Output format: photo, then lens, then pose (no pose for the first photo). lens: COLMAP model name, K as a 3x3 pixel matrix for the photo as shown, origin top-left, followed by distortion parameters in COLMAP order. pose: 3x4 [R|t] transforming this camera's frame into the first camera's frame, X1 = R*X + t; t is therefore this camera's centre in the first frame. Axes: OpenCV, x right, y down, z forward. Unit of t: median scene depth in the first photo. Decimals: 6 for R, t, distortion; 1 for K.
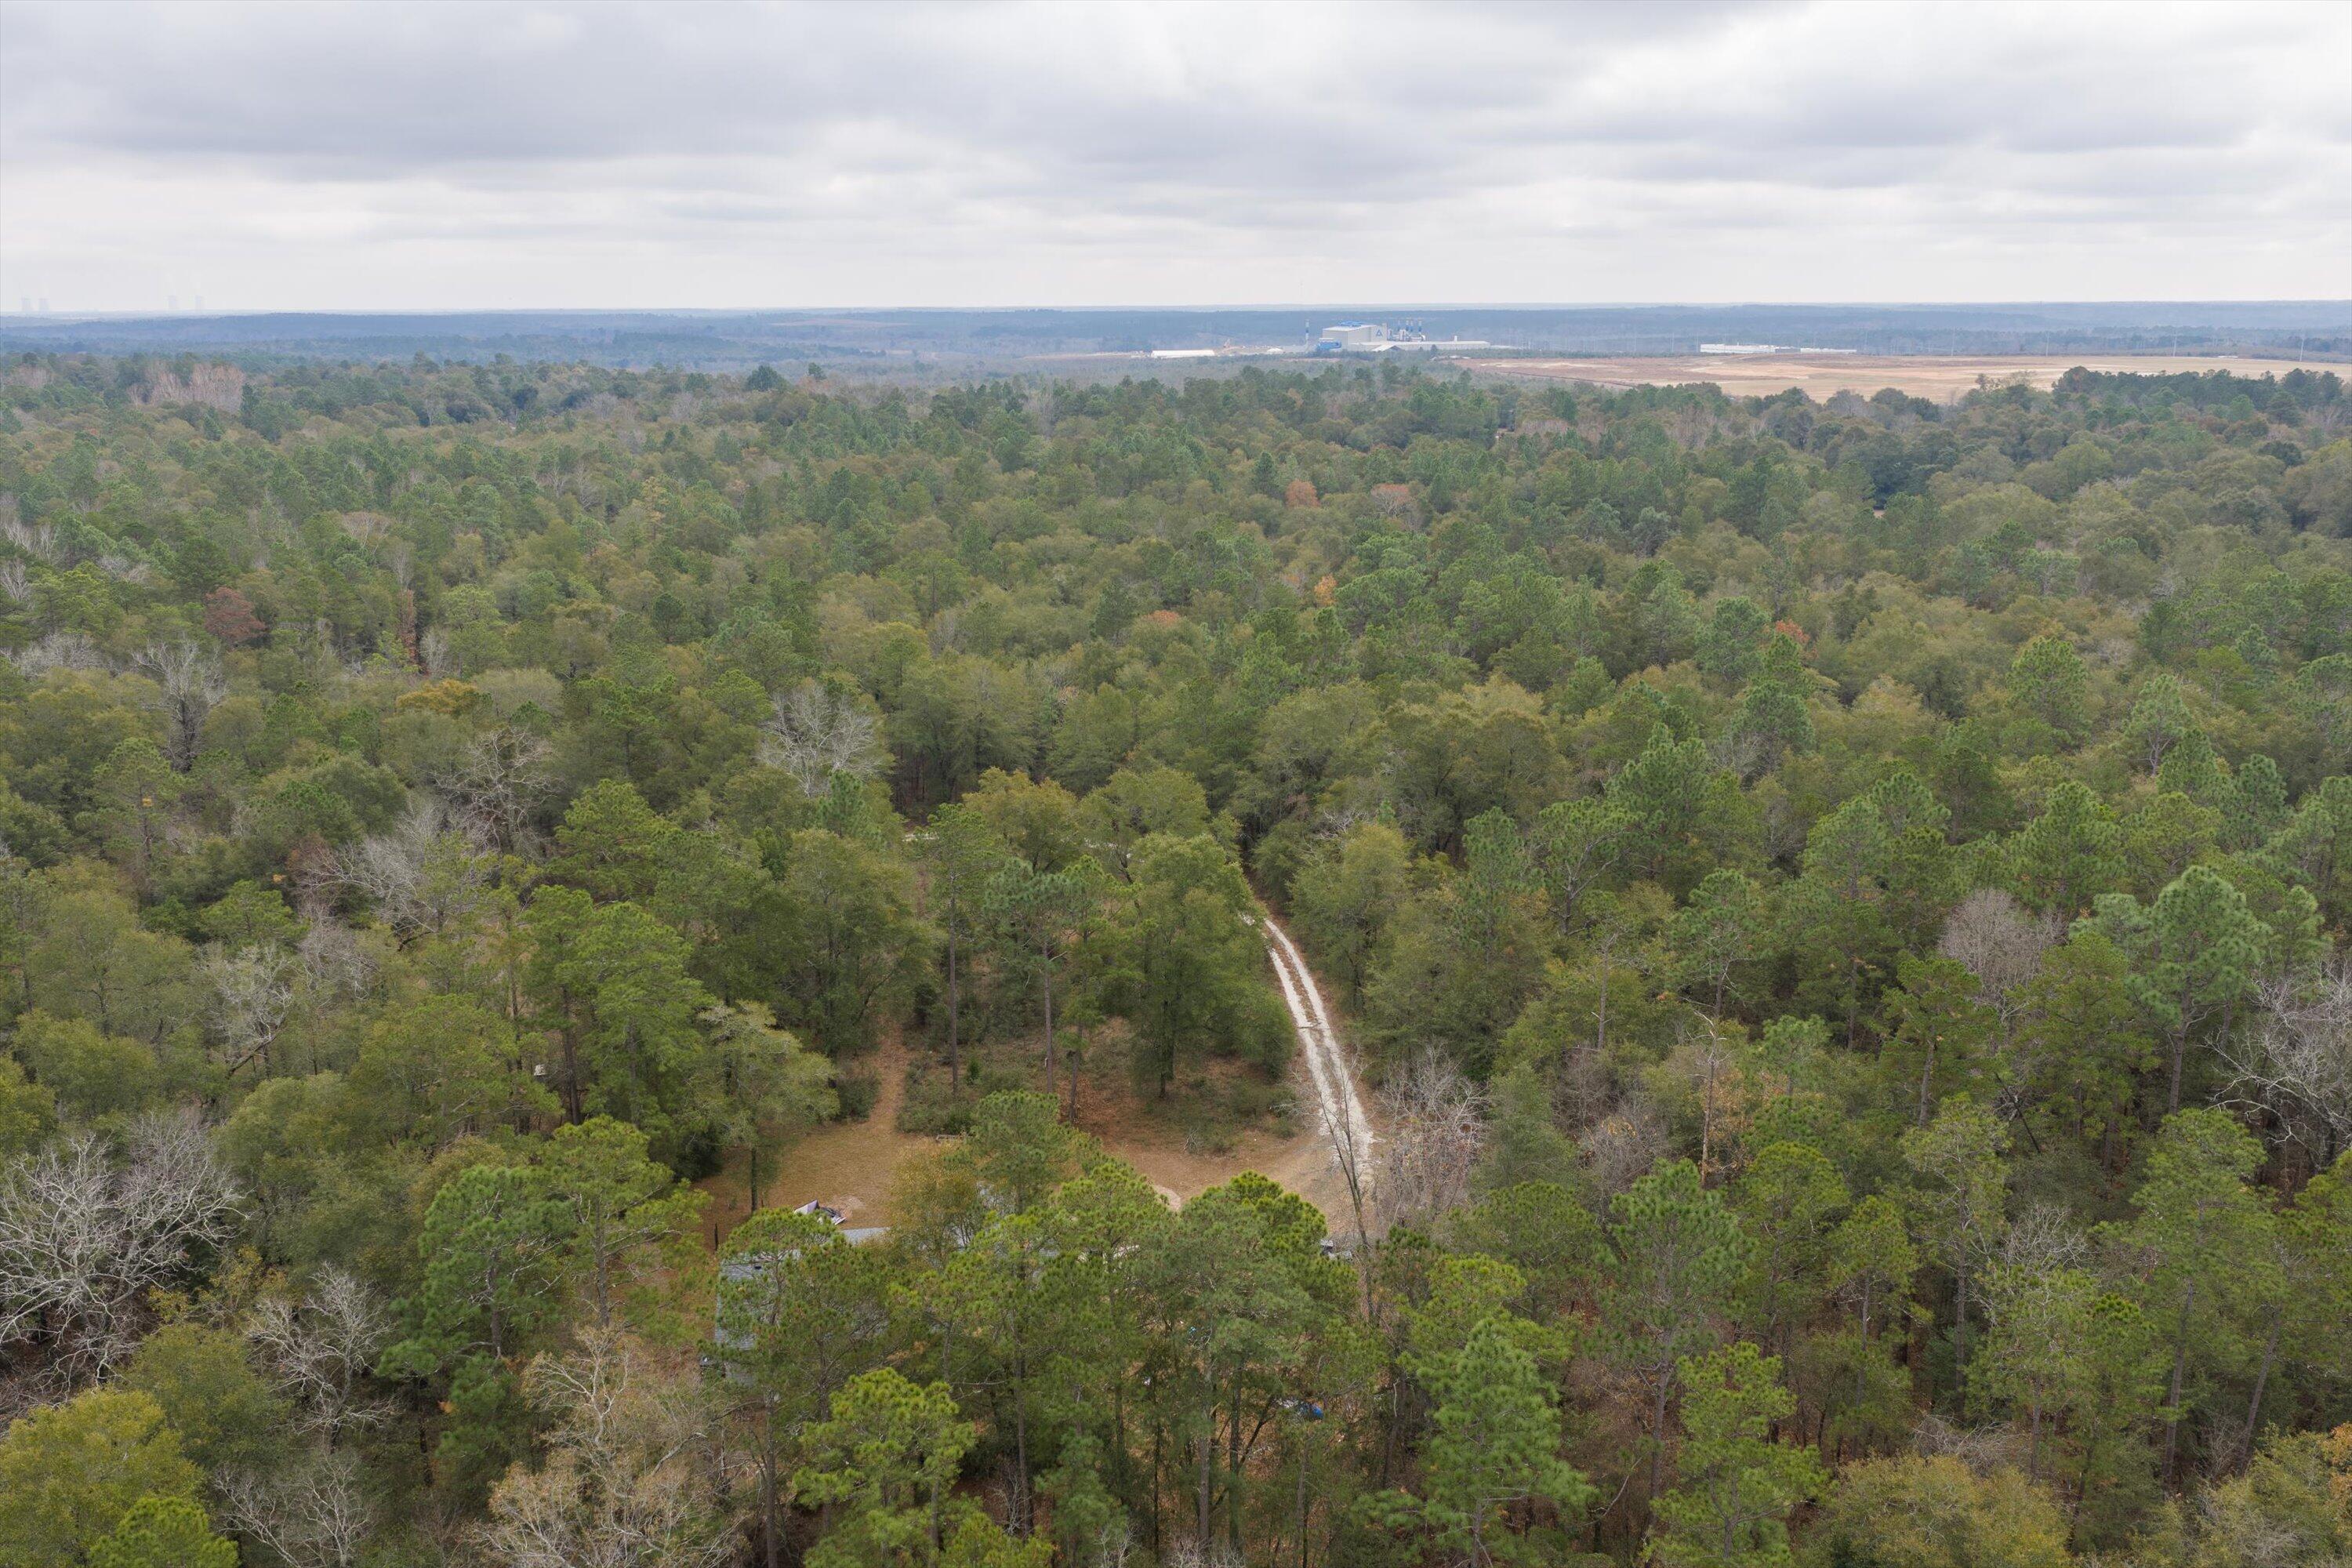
lens RADIAL K [[1948.8, 0, 1175.3], [0, 1948.8, 803.1], [0, 0, 1]] dist [0.016919, -0.030478]
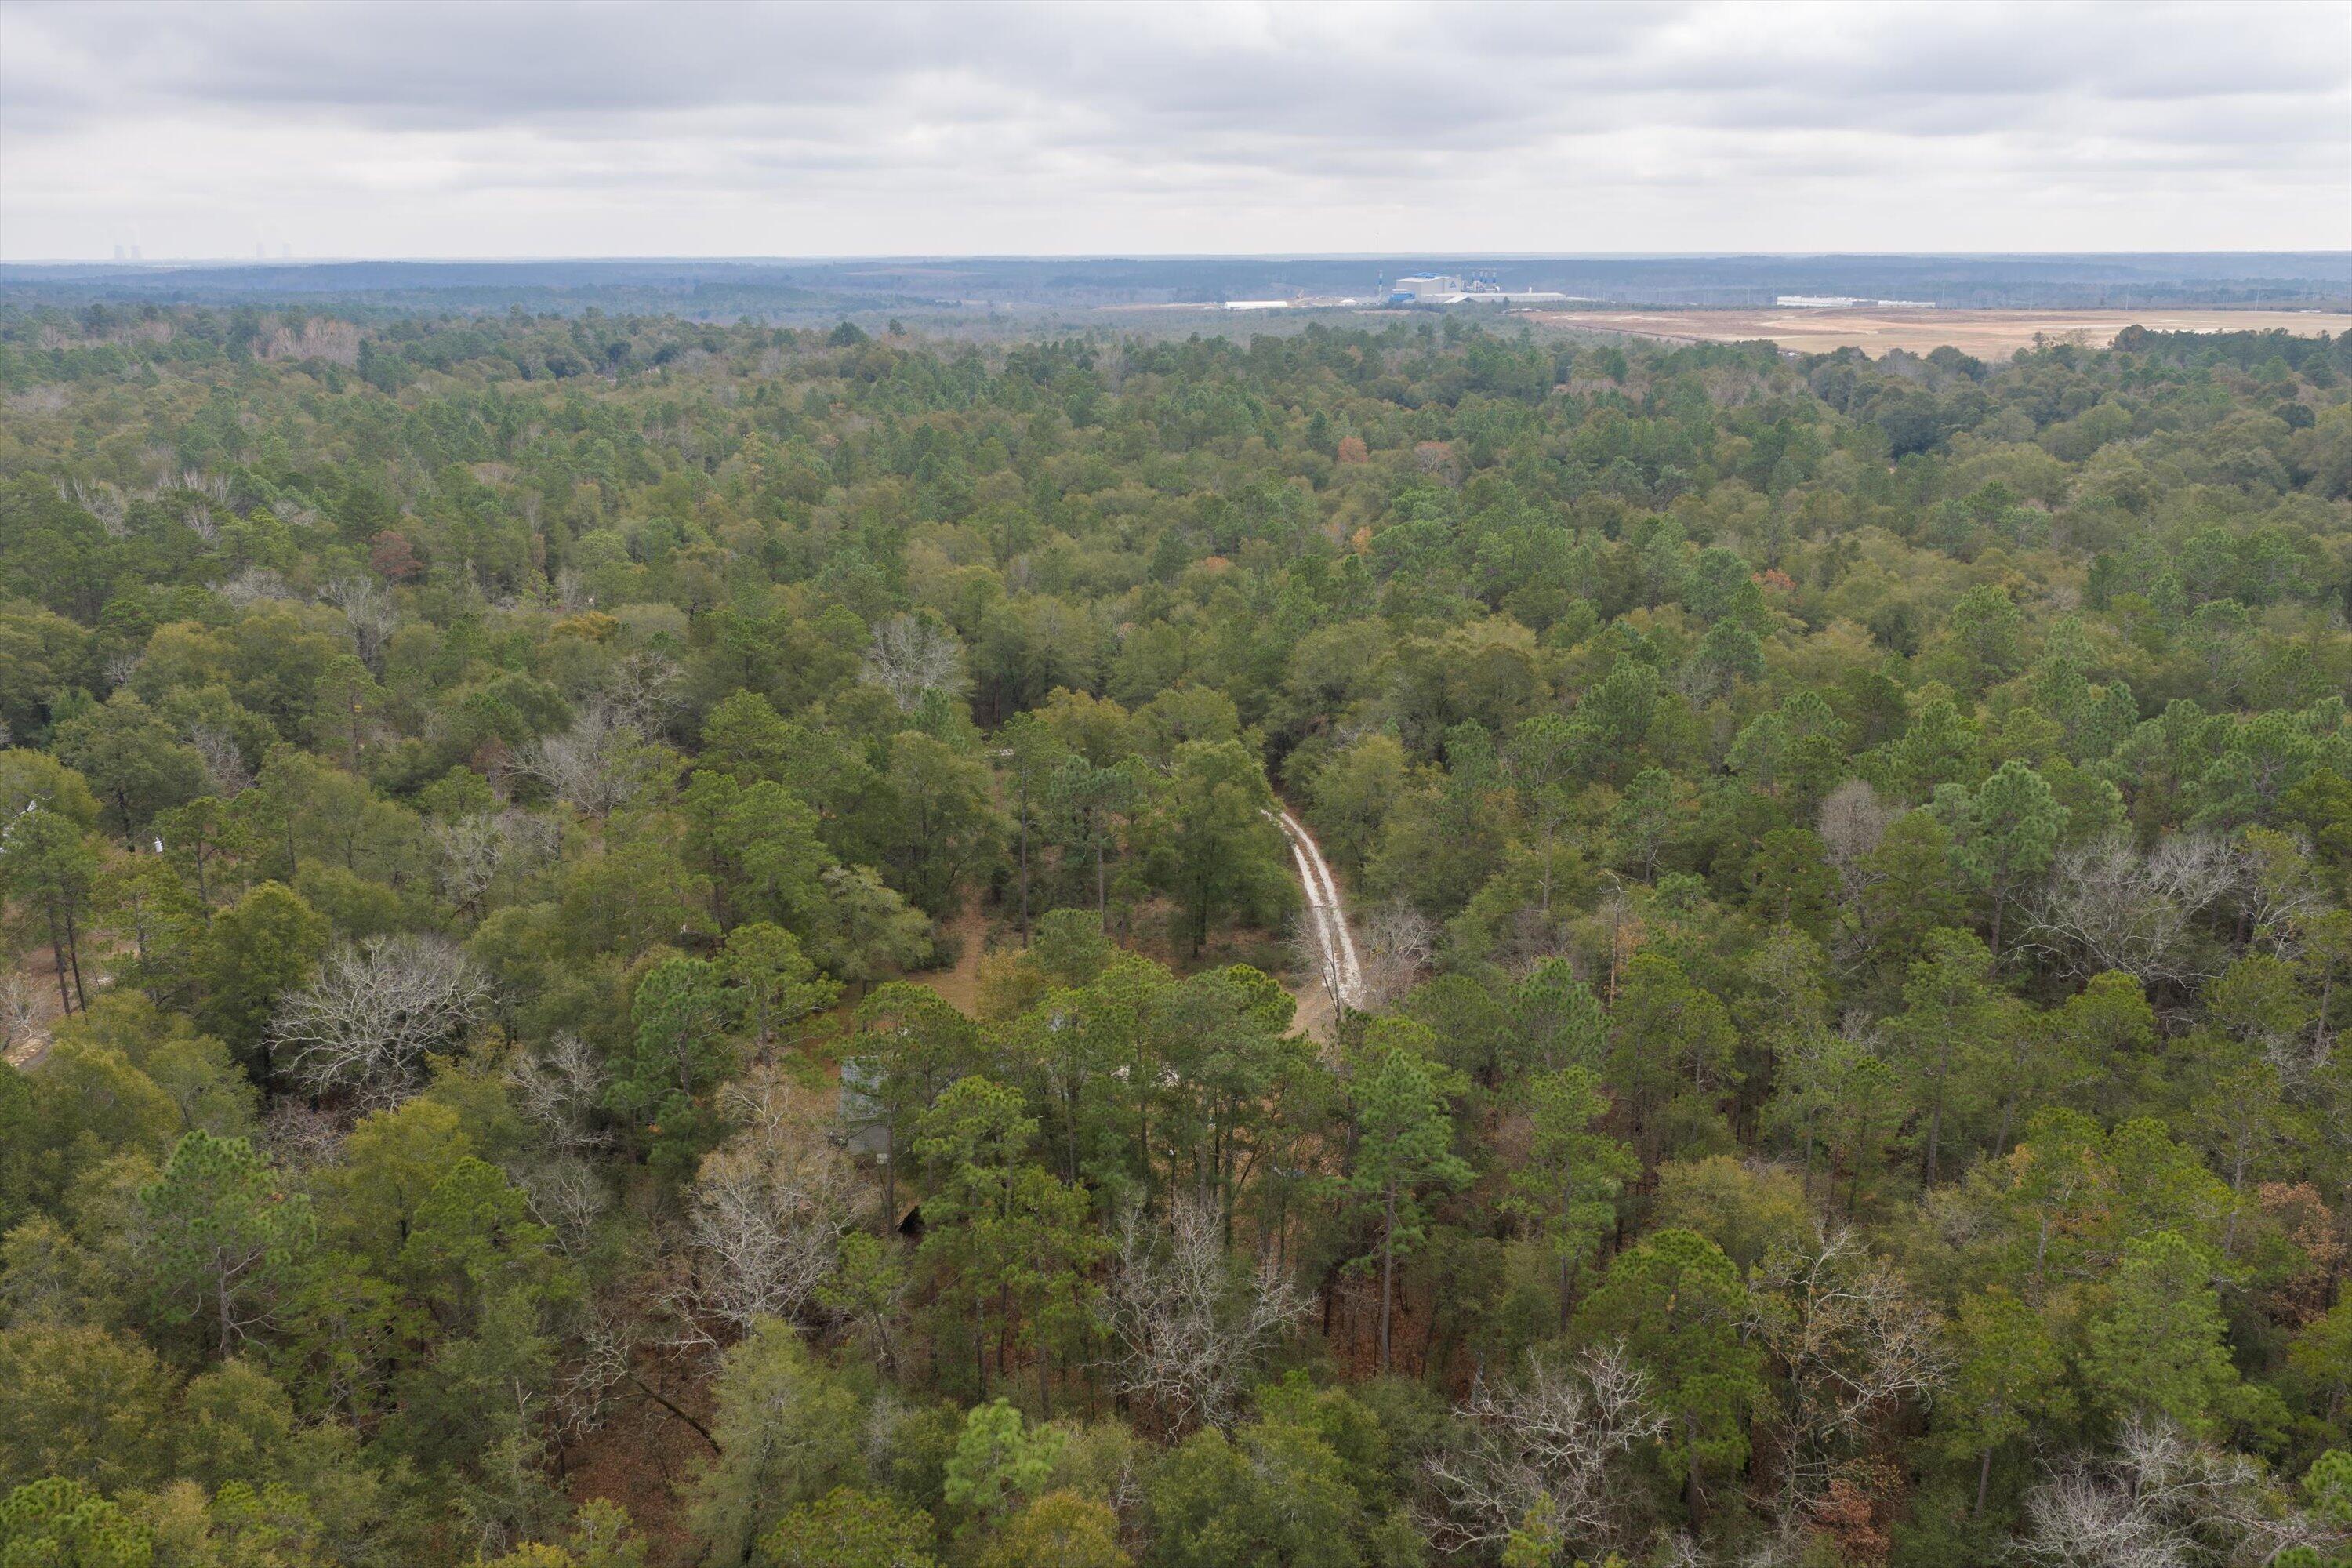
lens RADIAL K [[1948.8, 0, 1173.7], [0, 1948.8, 801.4], [0, 0, 1]] dist [0.016919, -0.030478]
pose [[0.999266, 0.011367, -0.036589, 0.015700], [-0.010490, 0.999656, 0.024054, 0.017377], [0.036850, -0.023653, 0.999041, -0.142282]]
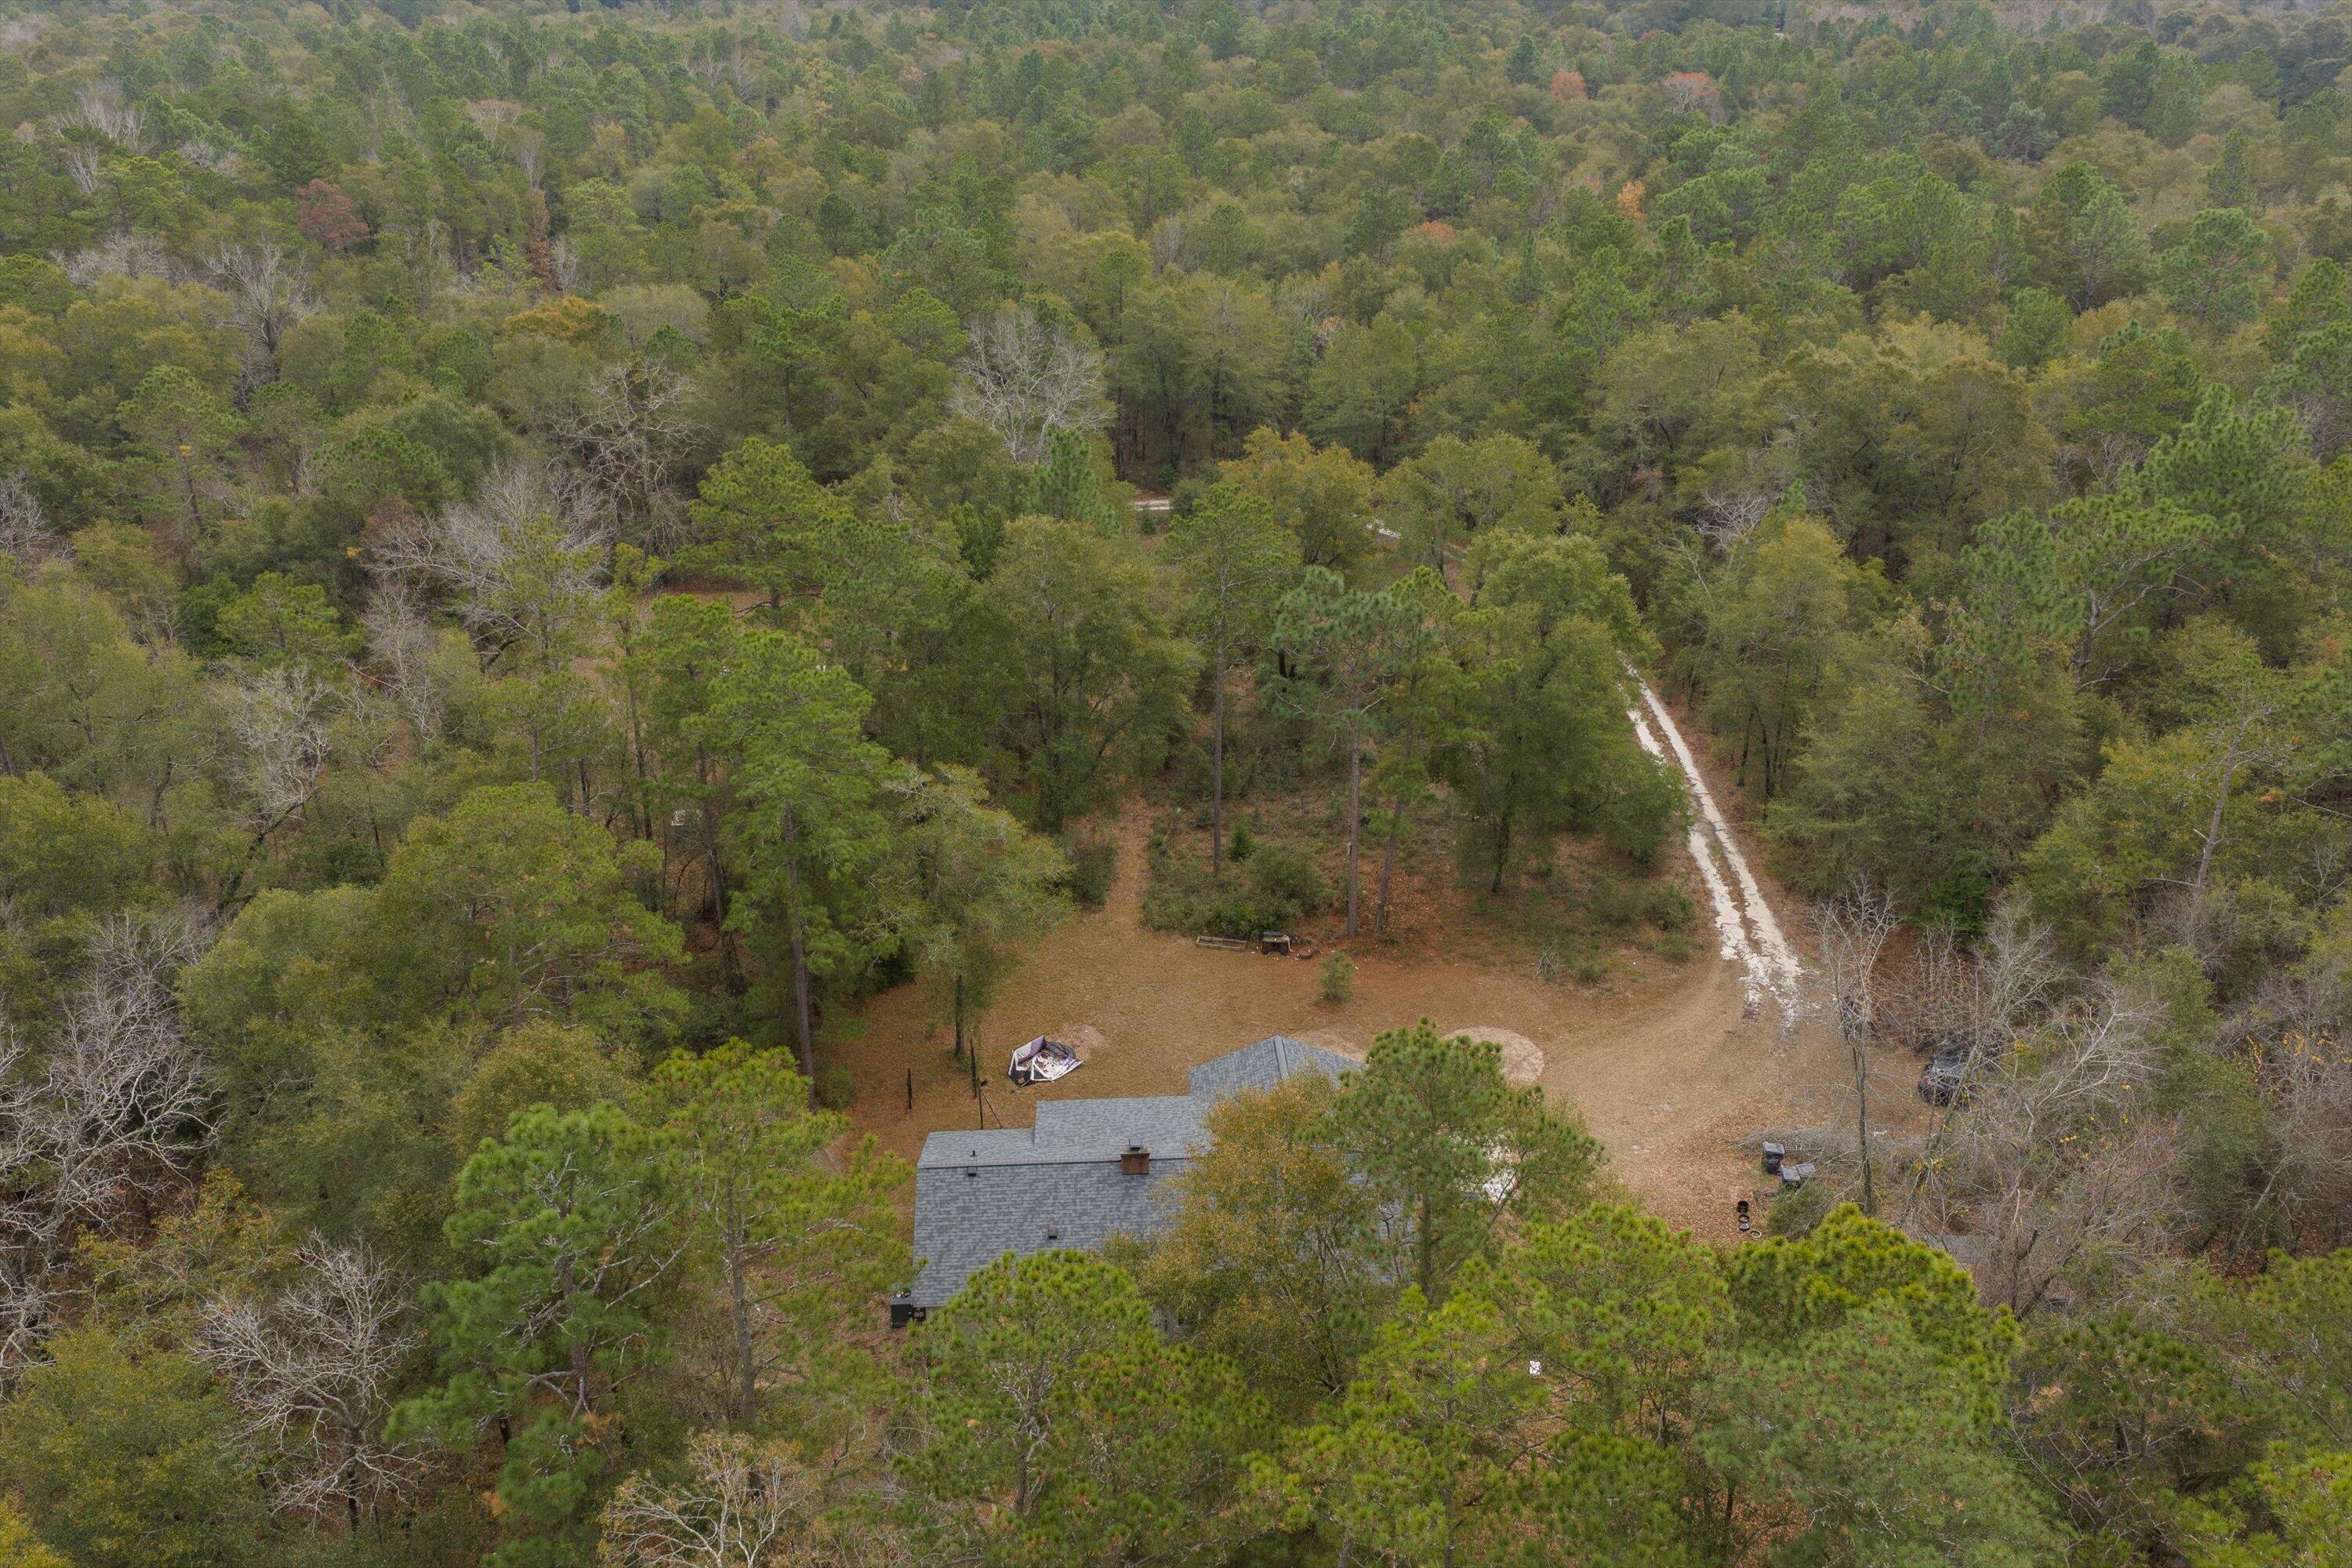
lens RADIAL K [[1948.8, 0, 1172.5], [0, 1948.8, 803.9], [0, 0, 1]] dist [0.016919, -0.030478]
pose [[0.995904, 0.036324, -0.082801, -0.047442], [-0.020504, 0.982627, 0.184454, -0.010576], [0.088063, -0.182001, 0.979347, 0.185323]]
